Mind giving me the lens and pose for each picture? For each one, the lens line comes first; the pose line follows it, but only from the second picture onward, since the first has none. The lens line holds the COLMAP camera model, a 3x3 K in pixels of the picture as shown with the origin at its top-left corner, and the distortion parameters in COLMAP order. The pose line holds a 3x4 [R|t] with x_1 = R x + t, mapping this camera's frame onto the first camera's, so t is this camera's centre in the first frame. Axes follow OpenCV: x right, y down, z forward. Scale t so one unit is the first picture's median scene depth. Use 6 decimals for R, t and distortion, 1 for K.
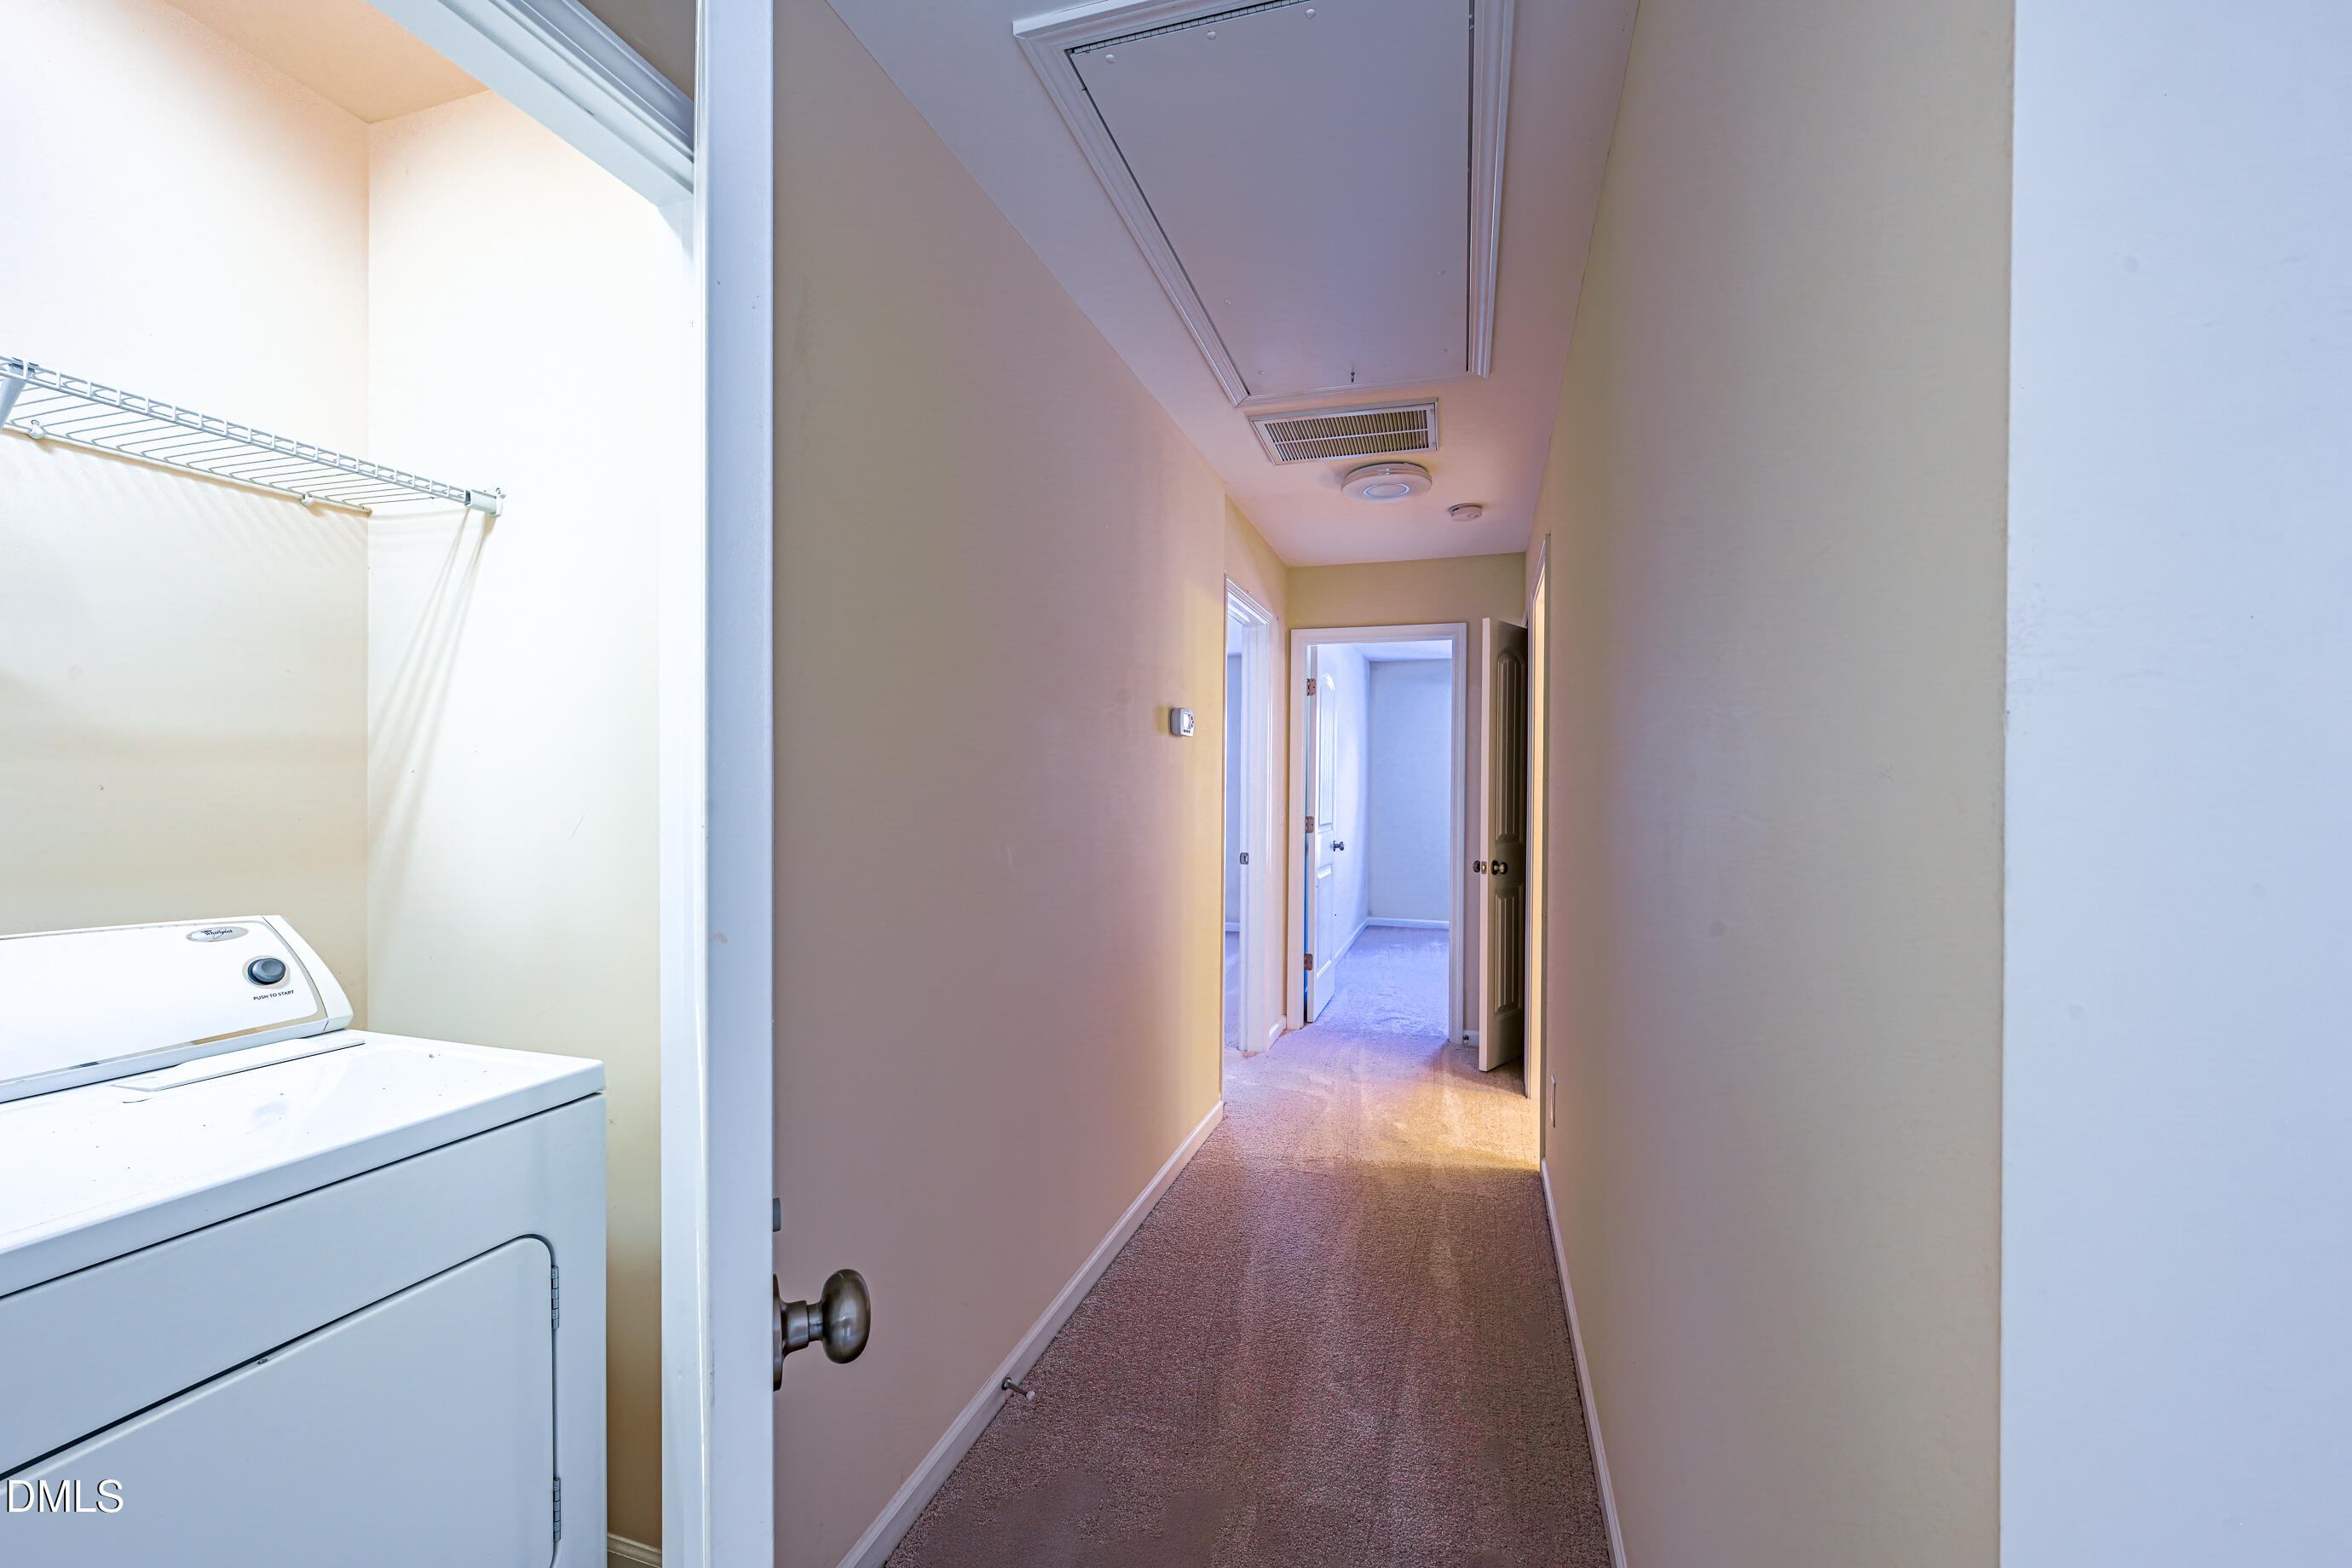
lens RADIAL K [[928.8, 0, 1184.2], [0, 928.8, 794.8], [0, 0, 1]] dist [-0.000425, 0.000270]
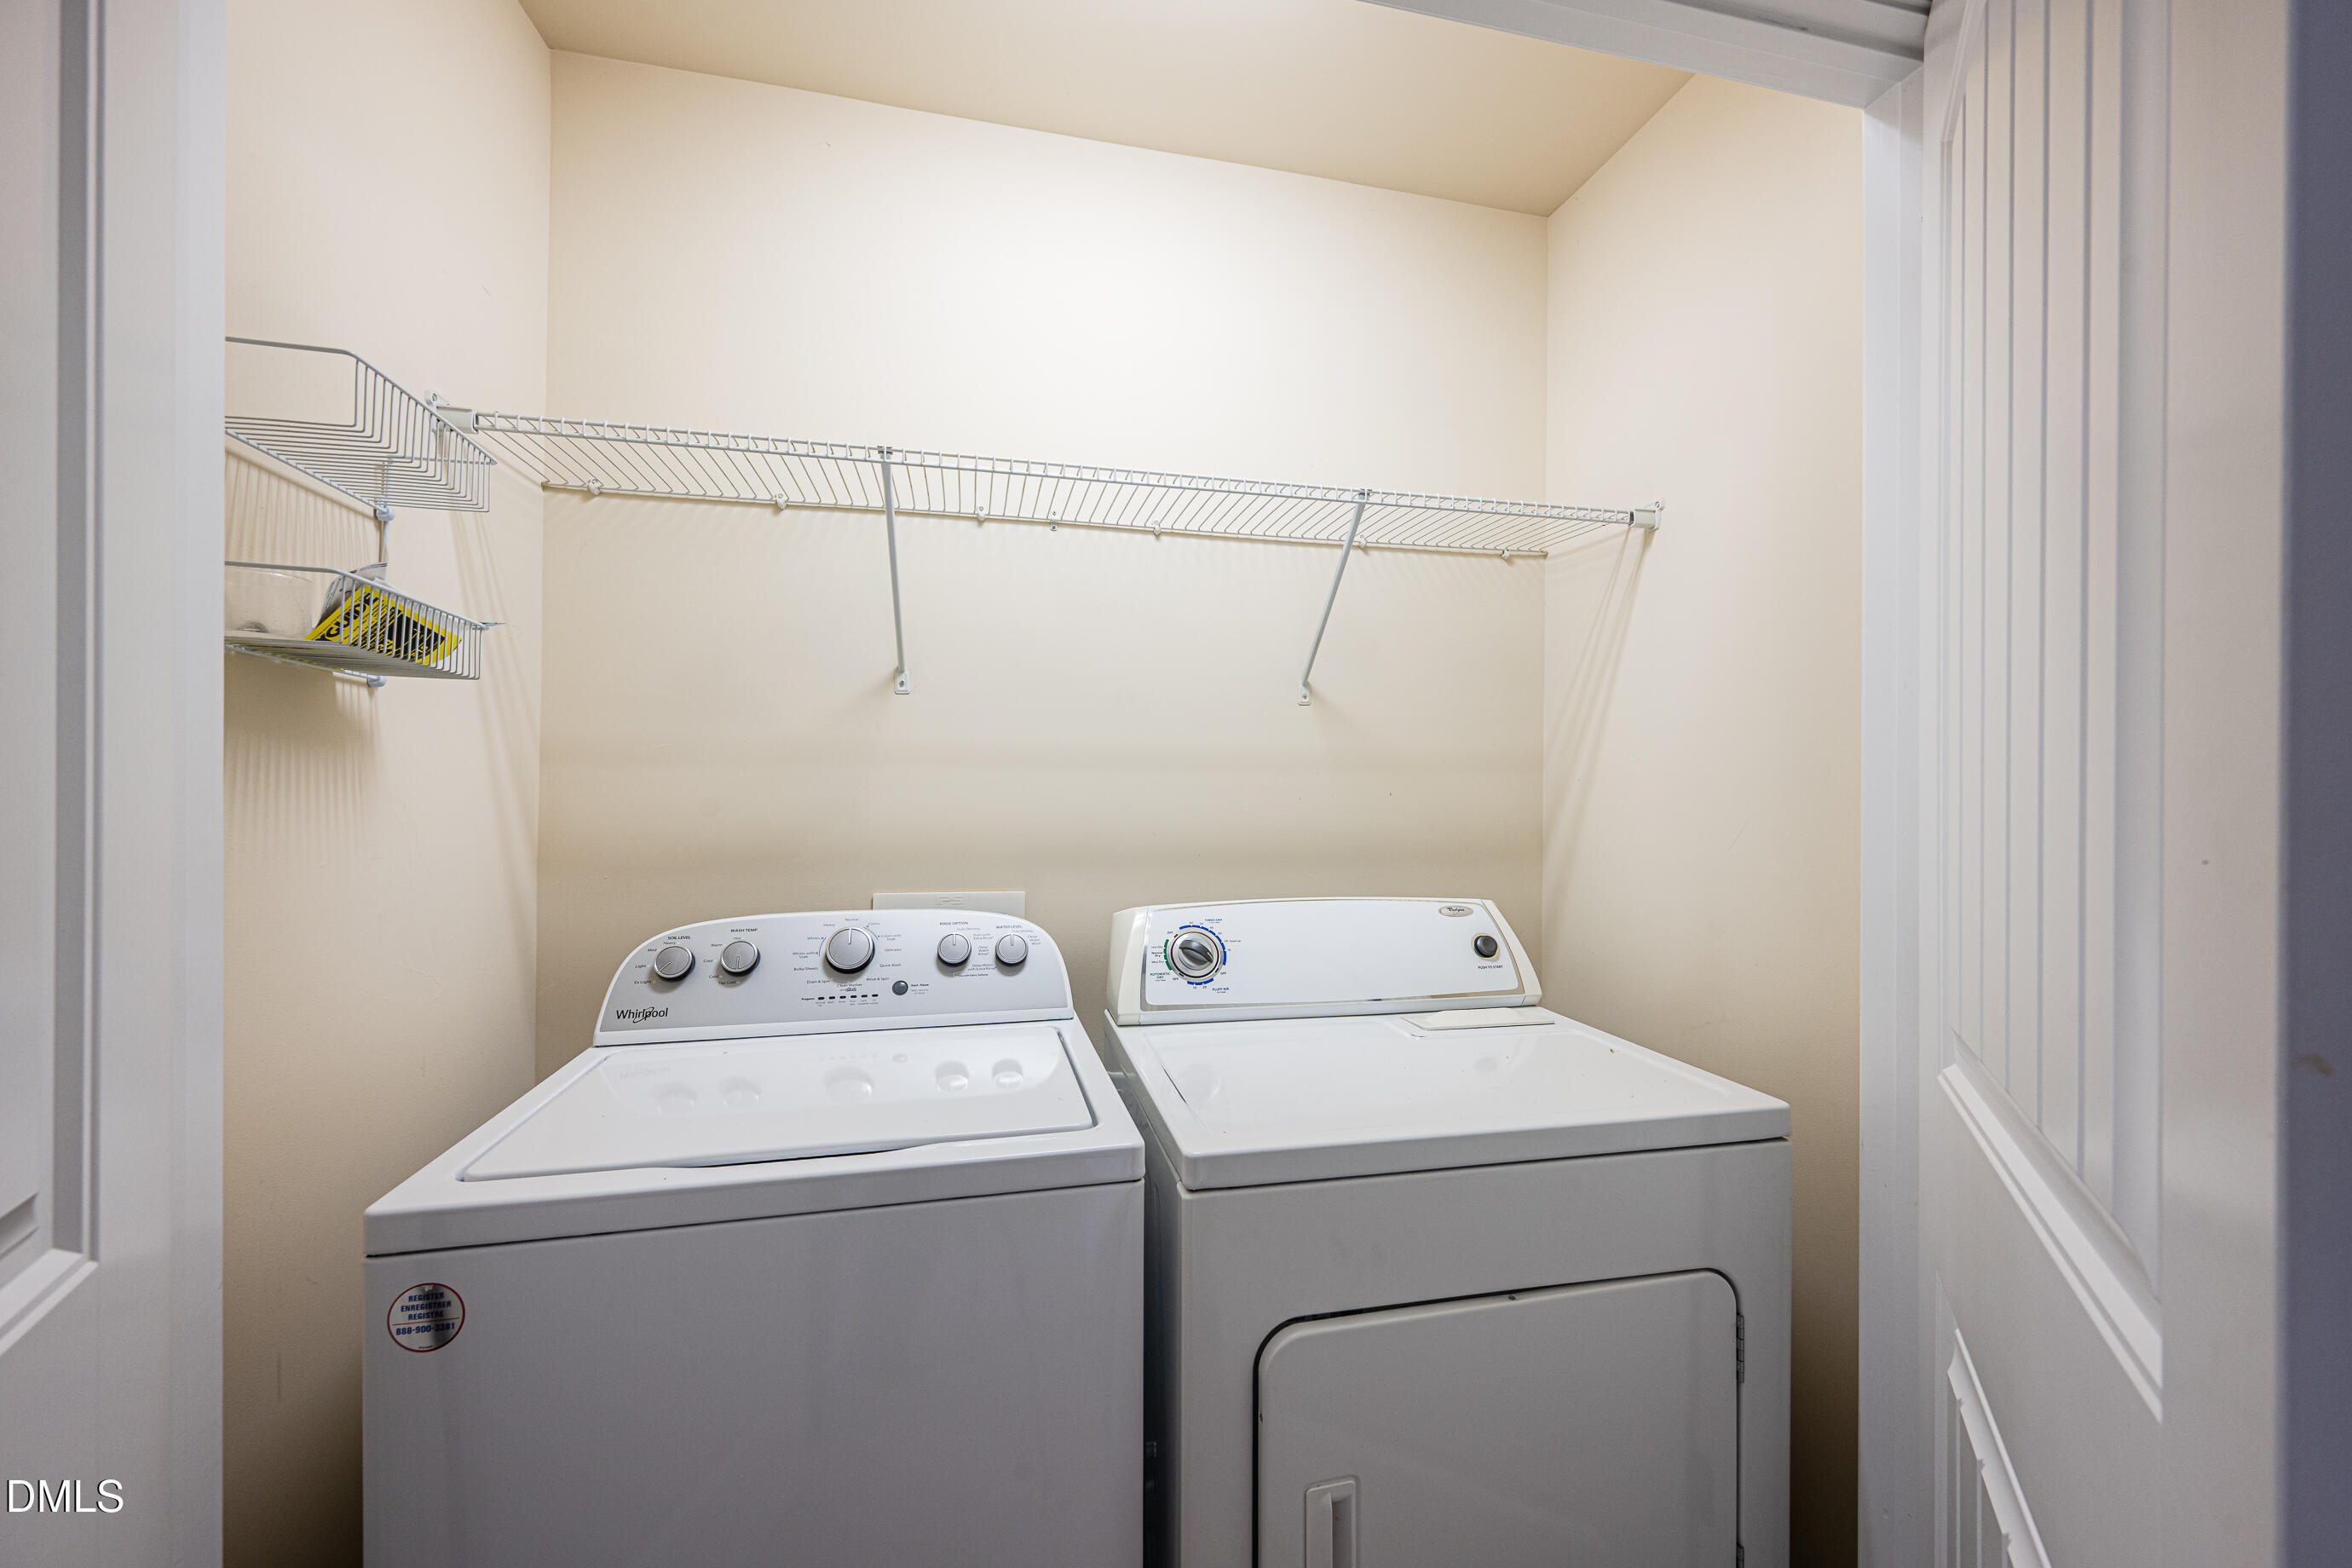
lens RADIAL K [[928.8, 0, 1192.7], [0, 928.8, 804.7], [0, 0, 1]] dist [-0.000425, 0.000270]
pose [[0.522434, 0.013740, -0.852569, -0.155872], [-0.014487, 0.999869, 0.007237, 0.002597], [0.852557, 0.008570, 0.522565, 0.042288]]
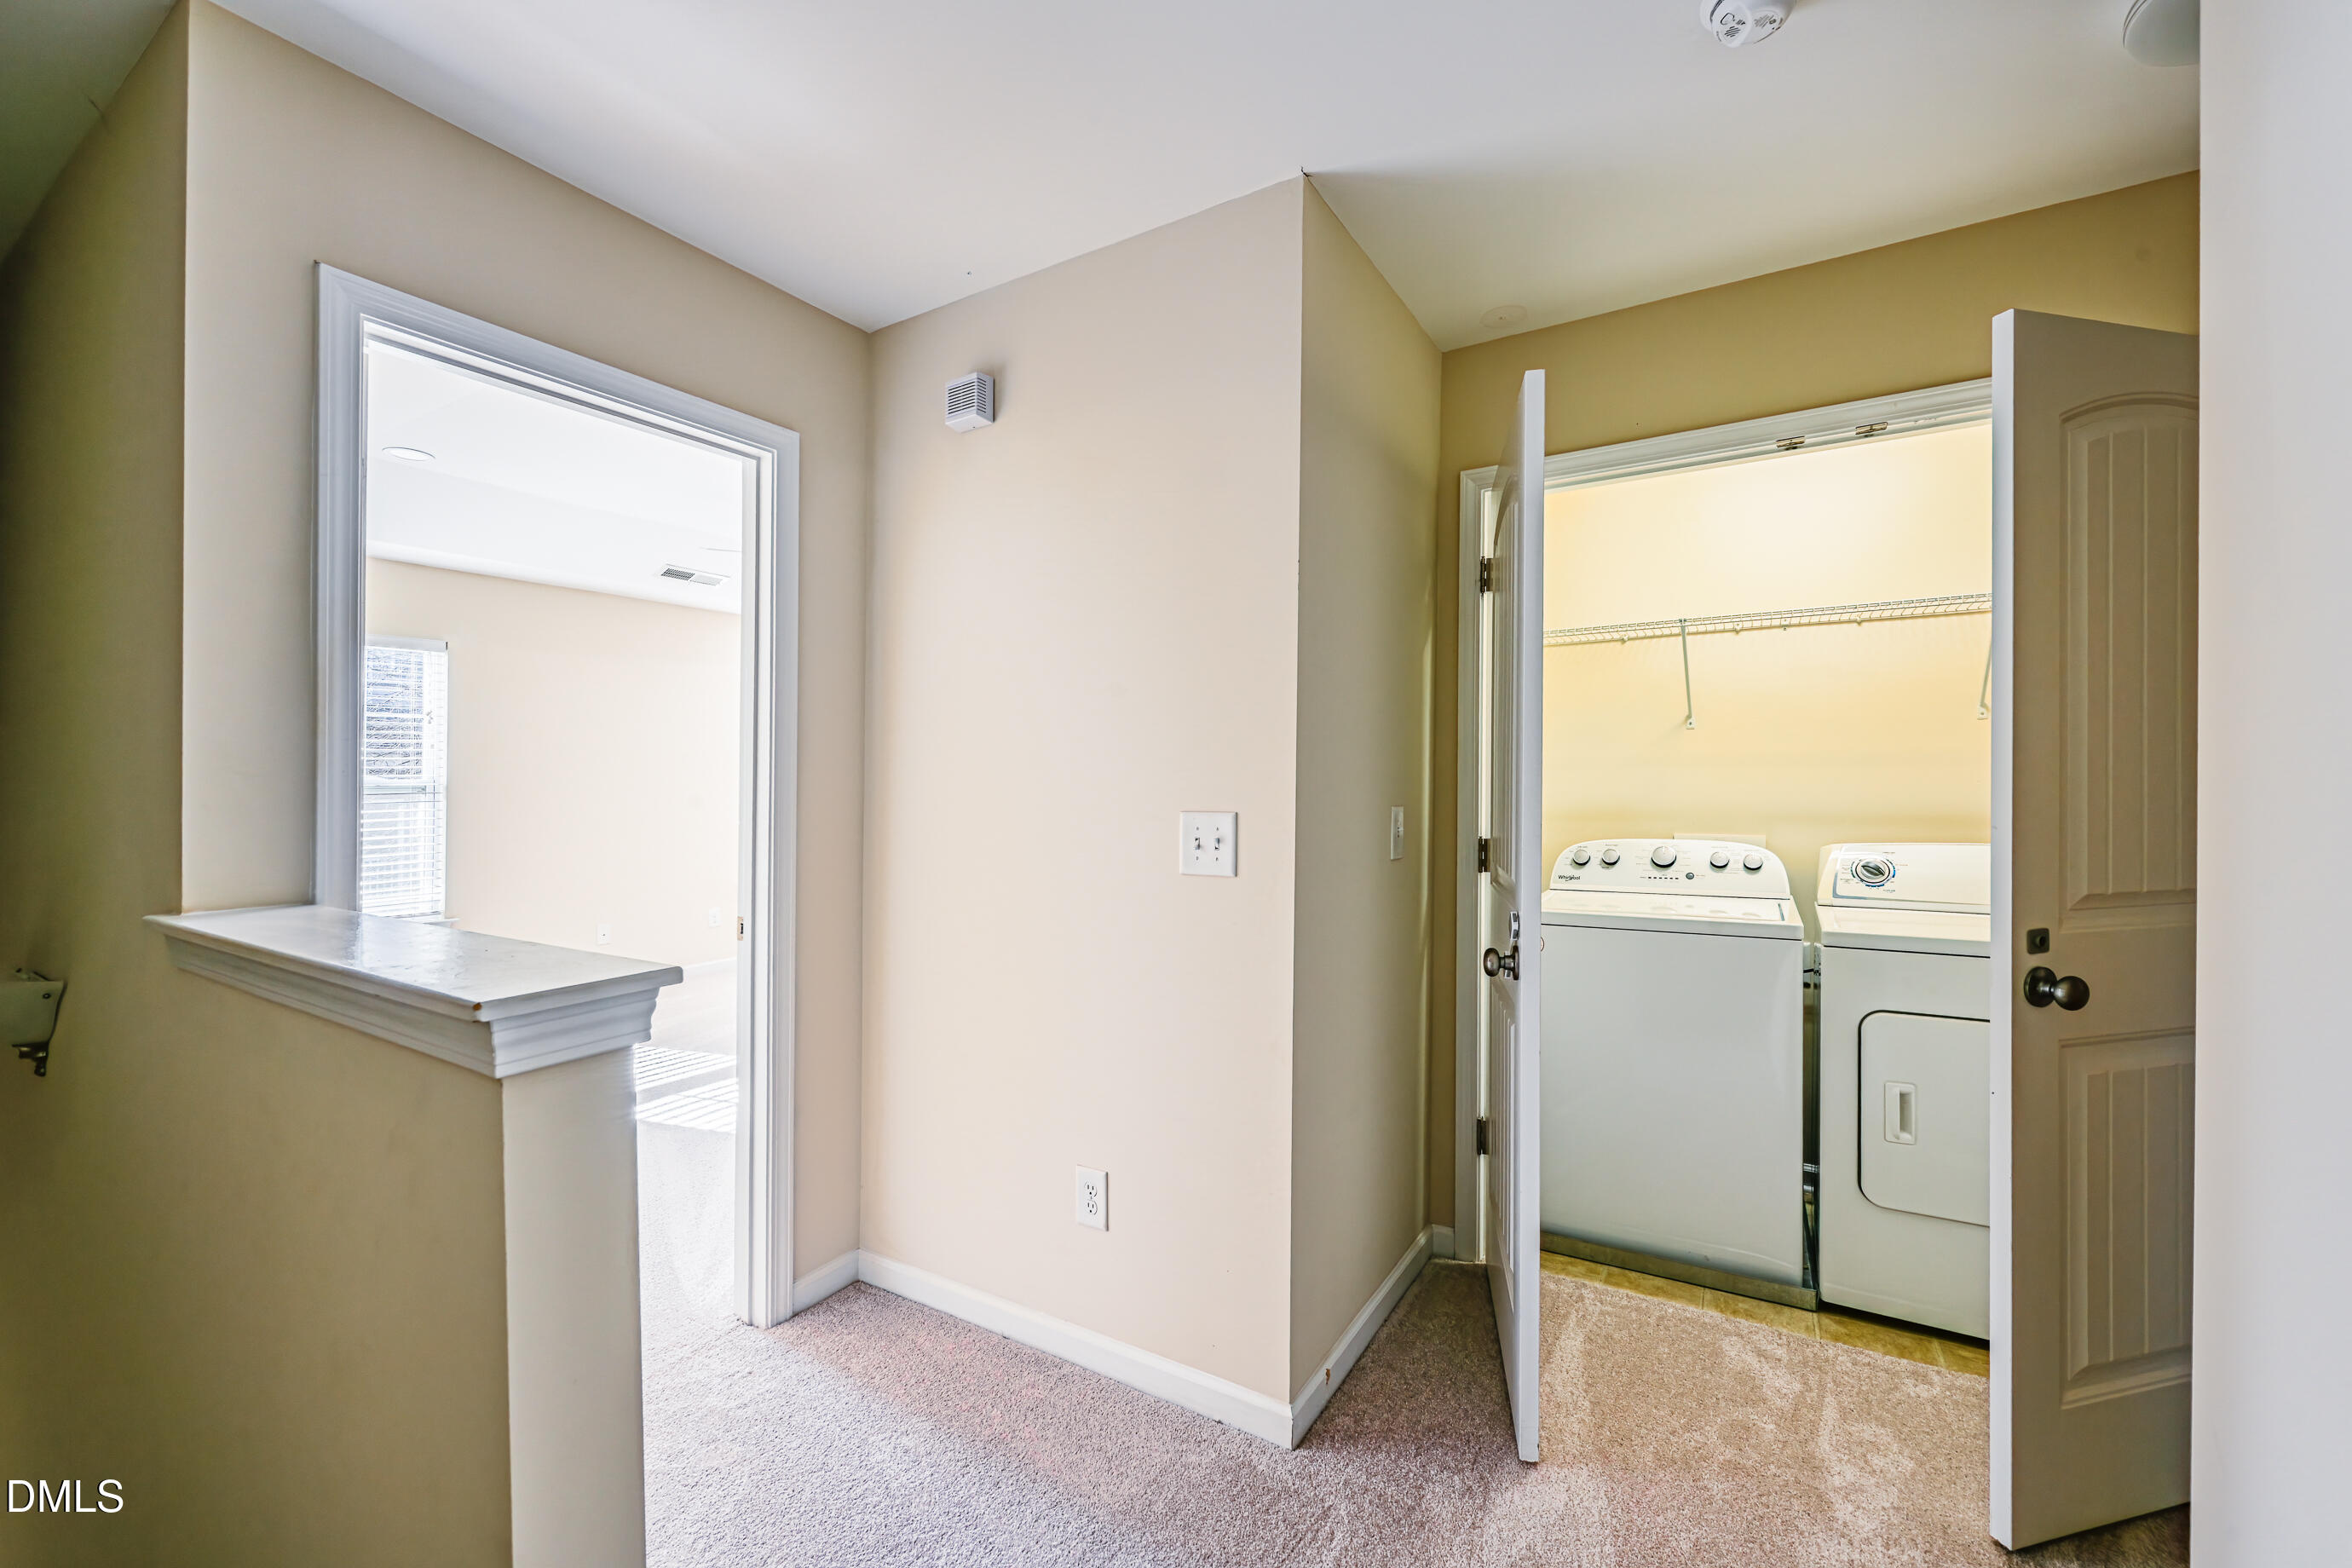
lens RADIAL K [[928.8, 0, 1180.0], [0, 928.8, 790.4], [0, 0, 1]] dist [-0.000425, 0.000270]
pose [[-0.258131, 0.003324, -0.966104, 1.625416], [-0.006675, 0.999964, 0.005224, 0.026903], [0.966087, 0.007797, -0.258100, -0.389596]]
